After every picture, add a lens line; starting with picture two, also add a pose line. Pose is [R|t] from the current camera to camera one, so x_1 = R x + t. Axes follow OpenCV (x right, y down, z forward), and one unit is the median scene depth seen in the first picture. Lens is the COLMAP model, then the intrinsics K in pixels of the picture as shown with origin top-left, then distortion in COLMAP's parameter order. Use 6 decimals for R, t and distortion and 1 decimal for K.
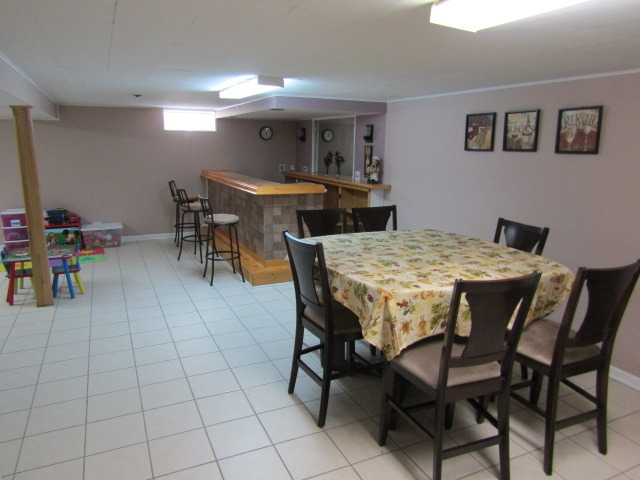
lens RADIAL K [[457.1, 0, 321.0], [0, 457.1, 239.4], [0, 0, 1]] dist [-0.007374, 0.000693]
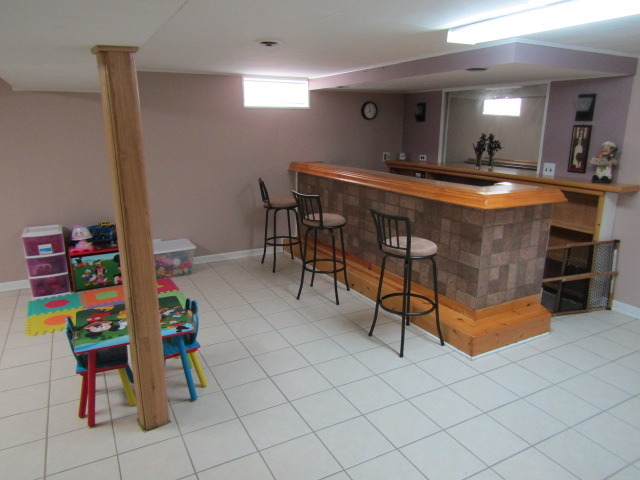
lens RADIAL K [[454.7, 0, 319.2], [0, 454.7, 242.4], [0, 0, 1]] dist [-0.000992, 0.000633]
pose [[0.998514, -0.024038, 0.048917, -0.304467], [0.021784, 0.998698, 0.046117, -0.067576], [-0.049962, -0.044983, 0.997738, 0.320345]]
